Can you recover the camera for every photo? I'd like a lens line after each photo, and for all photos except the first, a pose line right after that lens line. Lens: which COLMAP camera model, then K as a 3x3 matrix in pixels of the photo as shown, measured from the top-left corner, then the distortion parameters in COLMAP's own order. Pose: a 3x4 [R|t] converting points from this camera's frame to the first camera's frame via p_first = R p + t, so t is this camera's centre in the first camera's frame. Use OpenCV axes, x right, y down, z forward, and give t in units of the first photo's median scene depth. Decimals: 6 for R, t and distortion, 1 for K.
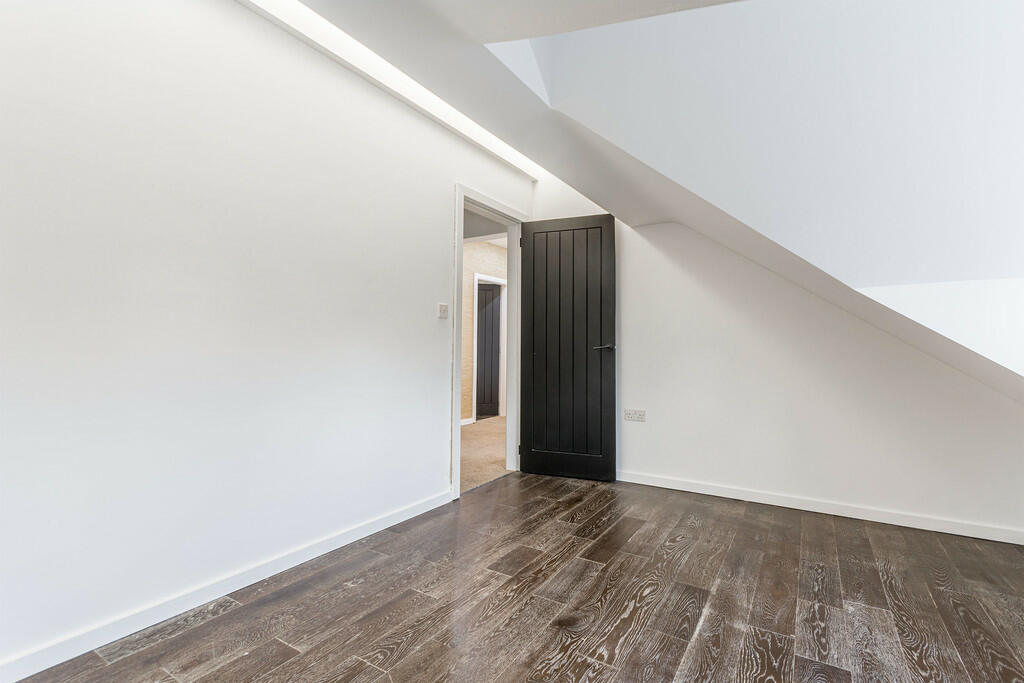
lens RADIAL K [[459.5, 0, 511.5], [0, 459.5, 343.8], [0, 0, 1]] dist [-0.003728, -0.000336]
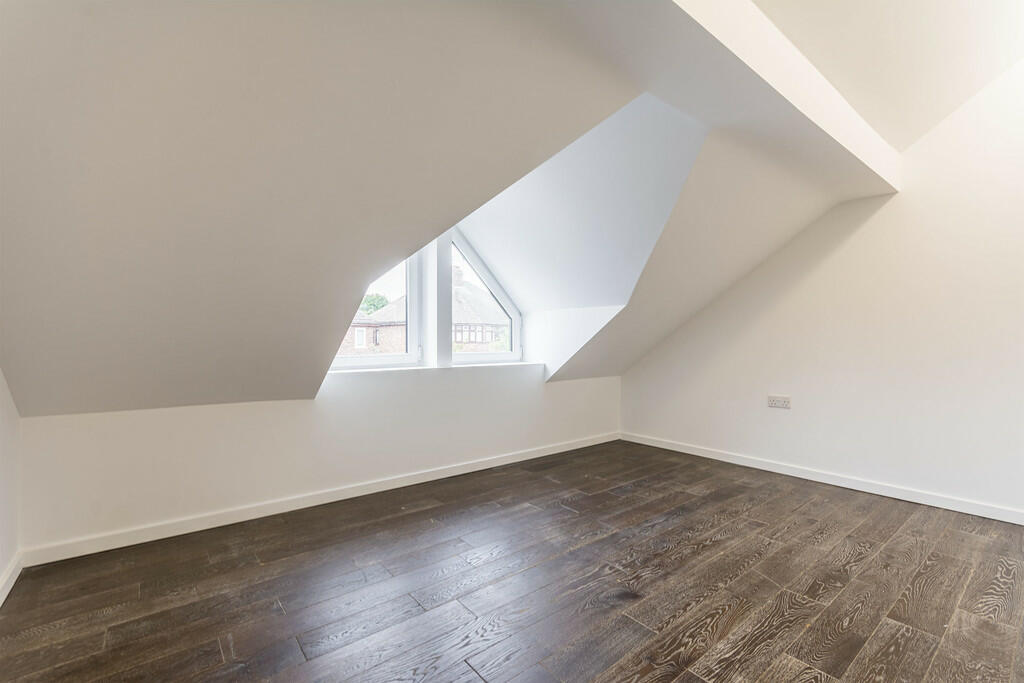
lens RADIAL K [[459.5, 0, 513.4], [0, 459.5, 340.8], [0, 0, 1]] dist [-0.003728, -0.000336]
pose [[-0.949418, -0.006532, 0.313948, 0.041507], [-0.008609, 0.999949, -0.005228, 0.021407], [-0.313898, -0.007667, -0.949426, 1.991475]]
